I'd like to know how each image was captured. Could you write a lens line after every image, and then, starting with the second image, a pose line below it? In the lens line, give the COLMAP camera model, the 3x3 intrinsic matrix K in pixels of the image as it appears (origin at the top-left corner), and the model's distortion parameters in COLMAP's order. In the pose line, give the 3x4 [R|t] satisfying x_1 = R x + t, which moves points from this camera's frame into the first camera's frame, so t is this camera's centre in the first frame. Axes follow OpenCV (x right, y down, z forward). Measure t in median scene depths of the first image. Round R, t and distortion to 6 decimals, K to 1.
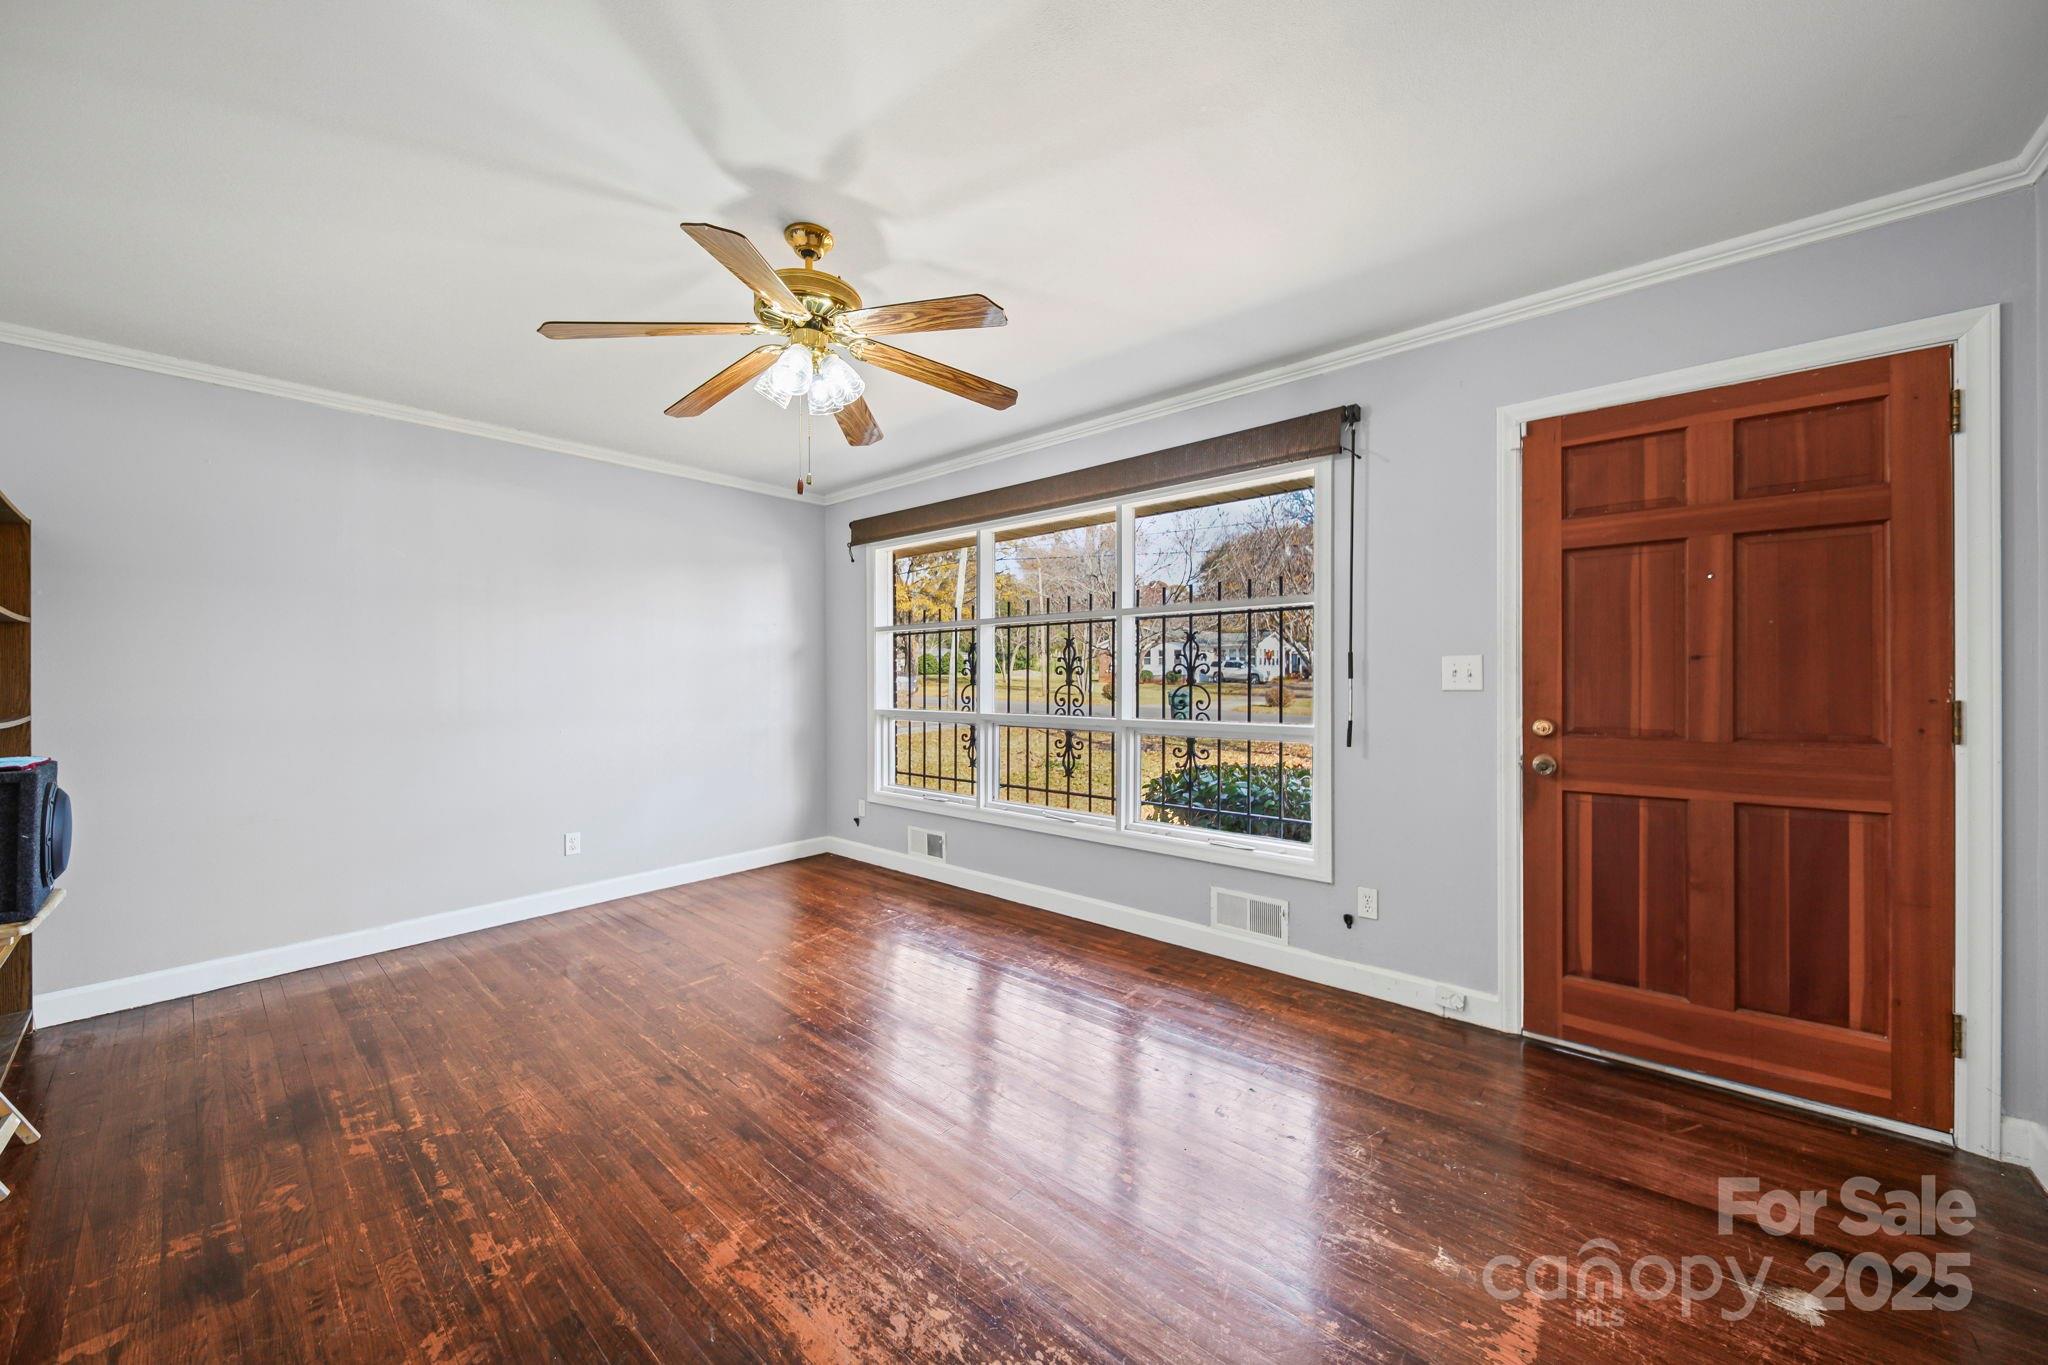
lens RADIAL K [[734.4, 0, 1050.7], [0, 734.4, 665.6], [0, 0, 1]] dist [-0.001404, -0.000160]
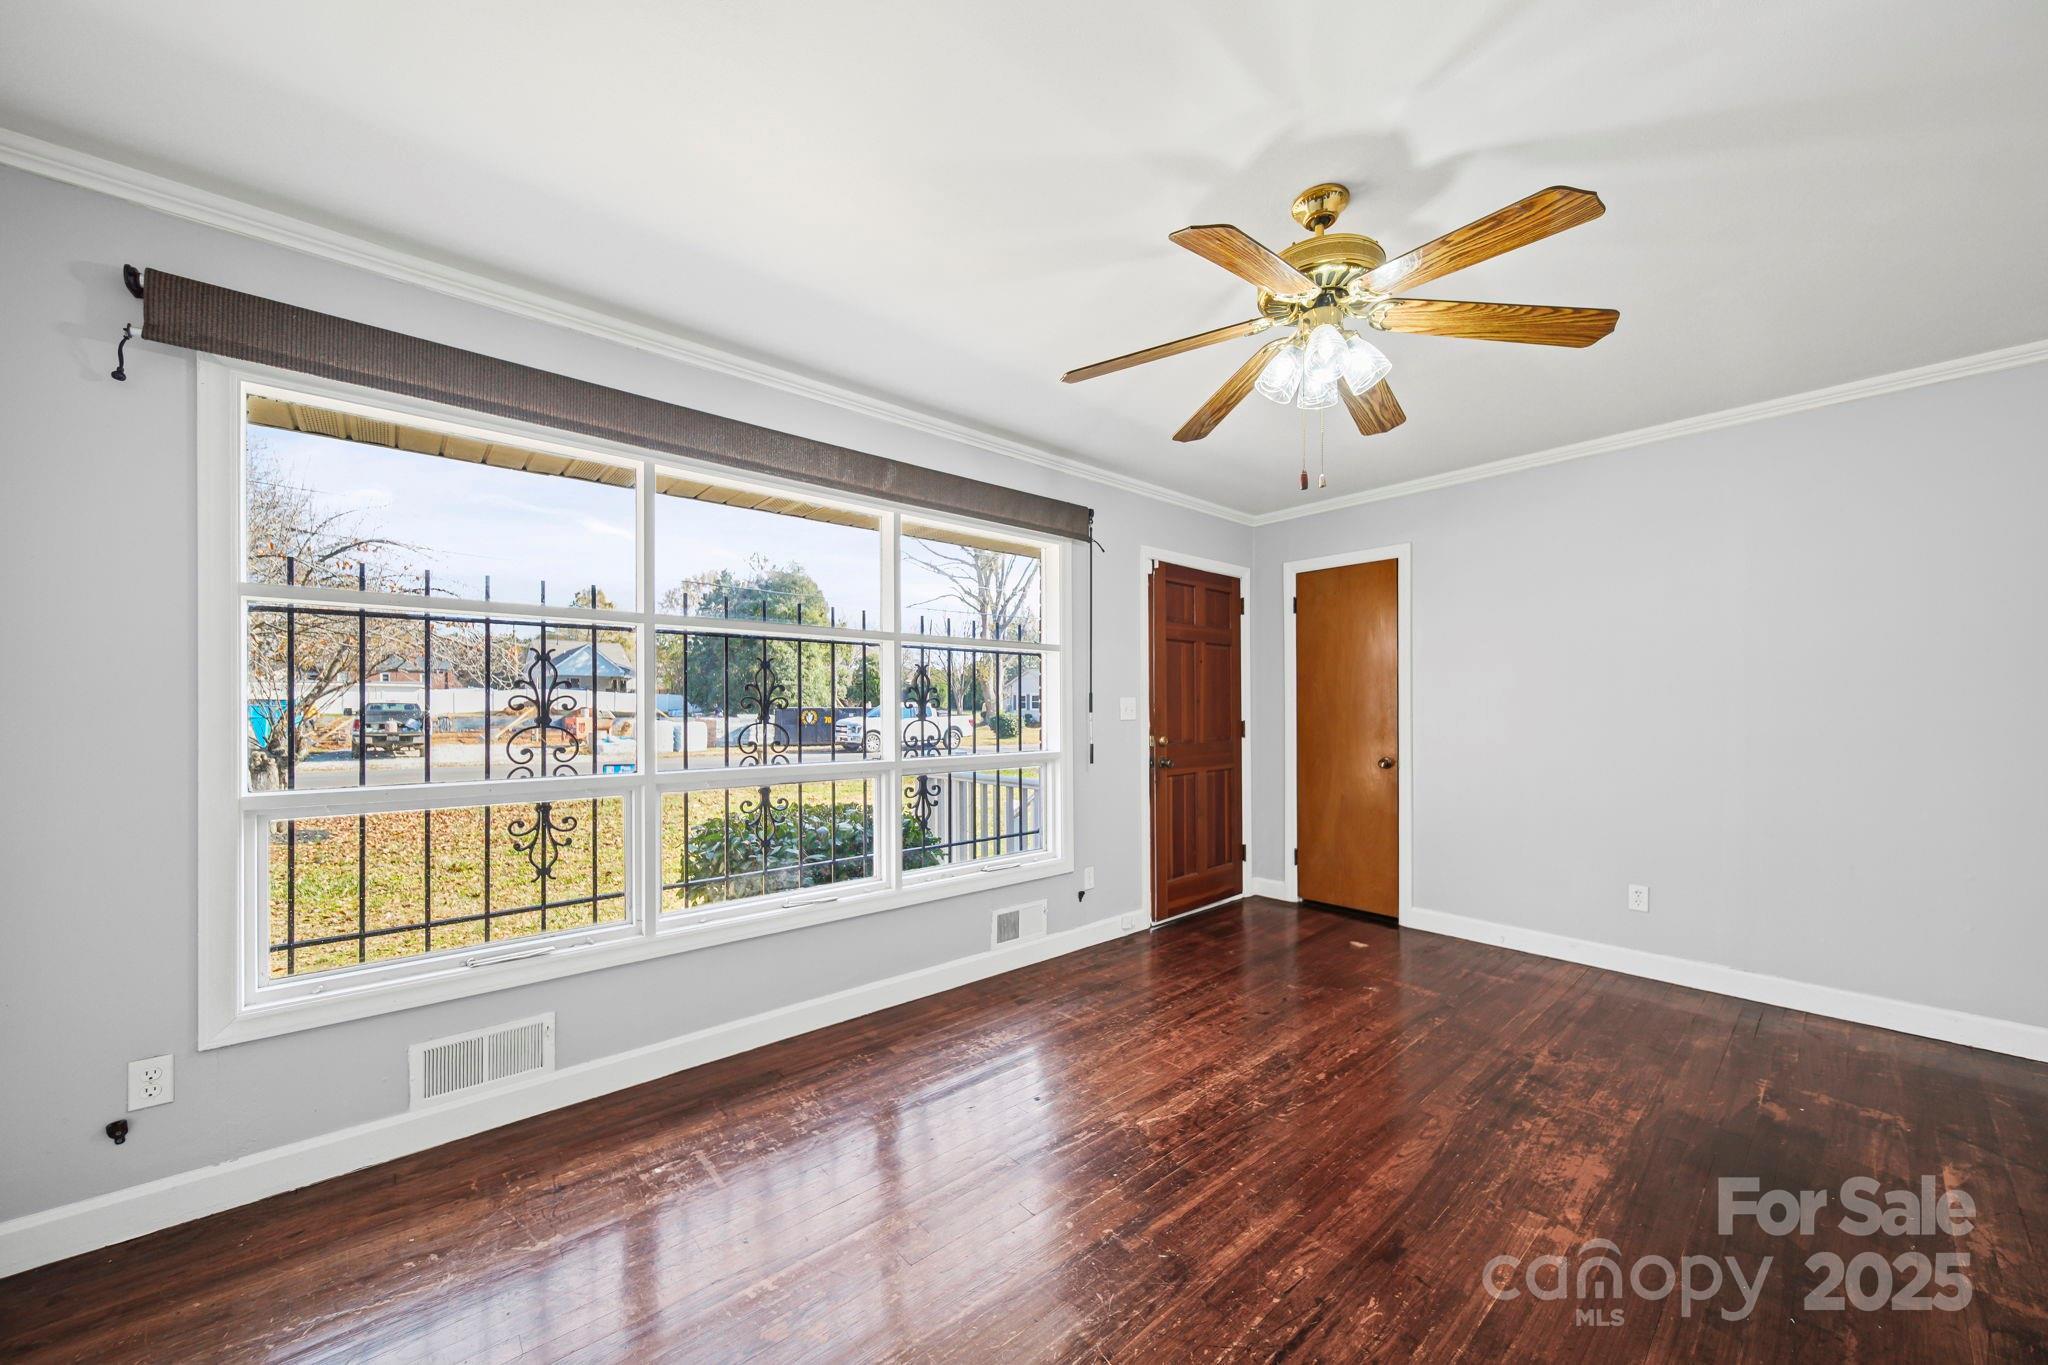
lens RADIAL K [[731.5, 0, 1023.7], [0, 731.5, 699.7], [0, 0, 1]] dist [-0.001867, -0.000181]
pose [[0.157067, 0.023352, 0.987312, -0.793005], [-0.005838, 0.999725, -0.022717, 0.023166], [-0.987571, -0.002195, 0.157160, 0.779387]]
